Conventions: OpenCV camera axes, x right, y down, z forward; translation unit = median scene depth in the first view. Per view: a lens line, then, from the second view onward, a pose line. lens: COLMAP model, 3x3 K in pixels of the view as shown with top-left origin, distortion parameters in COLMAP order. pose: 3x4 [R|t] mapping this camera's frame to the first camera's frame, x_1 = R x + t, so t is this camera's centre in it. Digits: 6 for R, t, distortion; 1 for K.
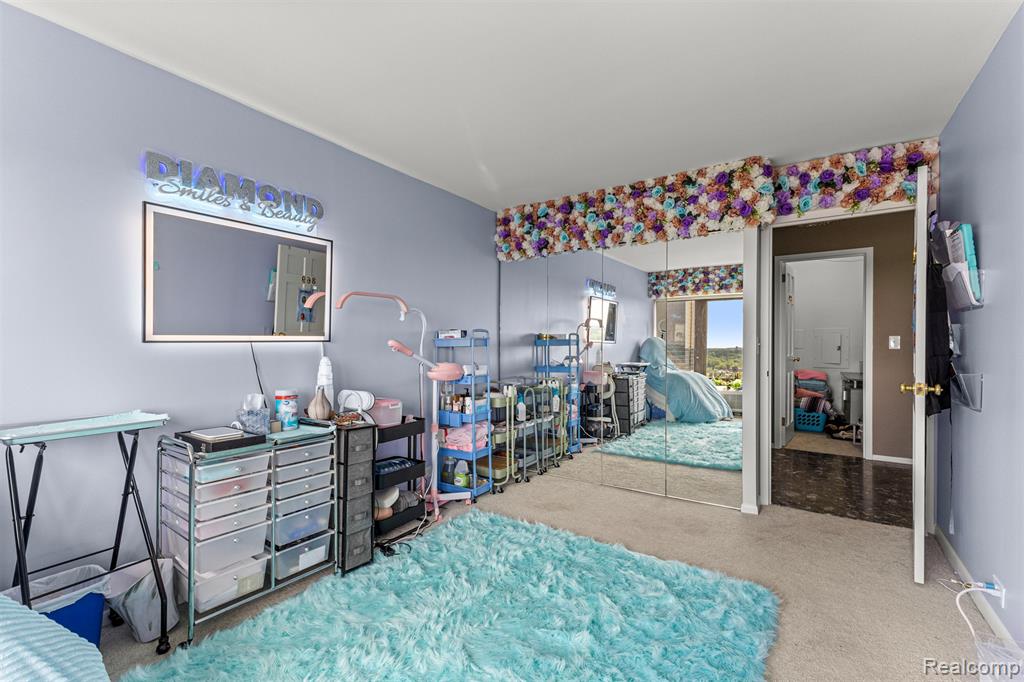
lens RADIAL K [[436.2, 0, 509.0], [0, 436.2, 331.3], [0, 0, 1]] dist [0.002447, -0.000432]
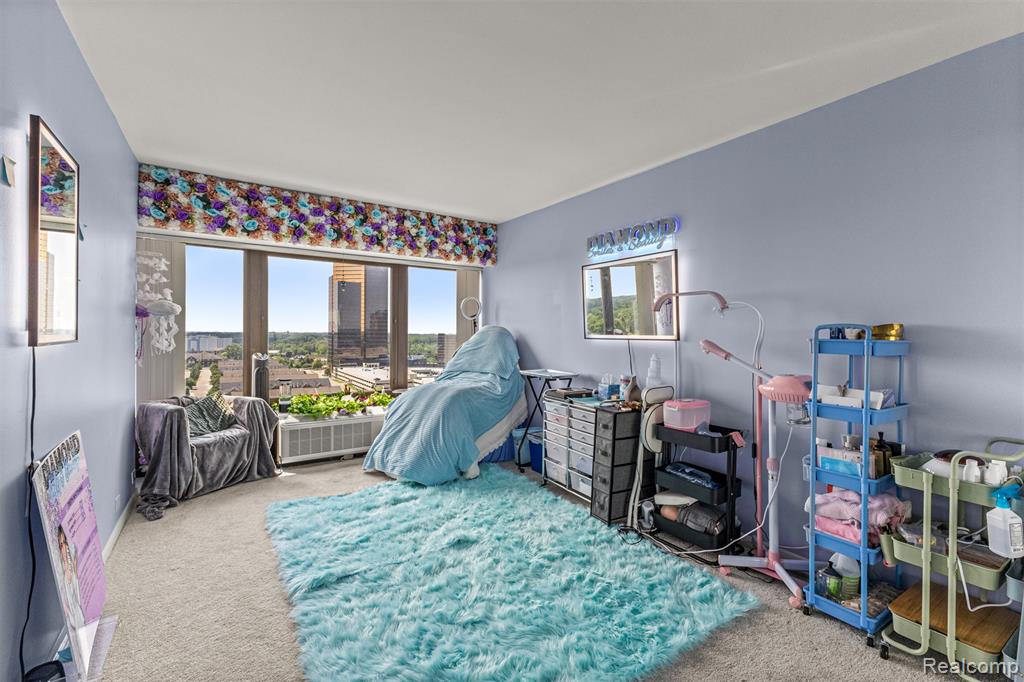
lens RADIAL K [[436.2, 0, 509.0], [0, 436.2, 331.3], [0, 0, 1]] dist [0.002447, -0.000432]
pose [[-0.387872, -0.032889, -0.921126, 0.837331], [-0.015008, 0.999456, -0.029366, 0.042588], [0.921591, 0.002434, -0.388155, 1.136930]]
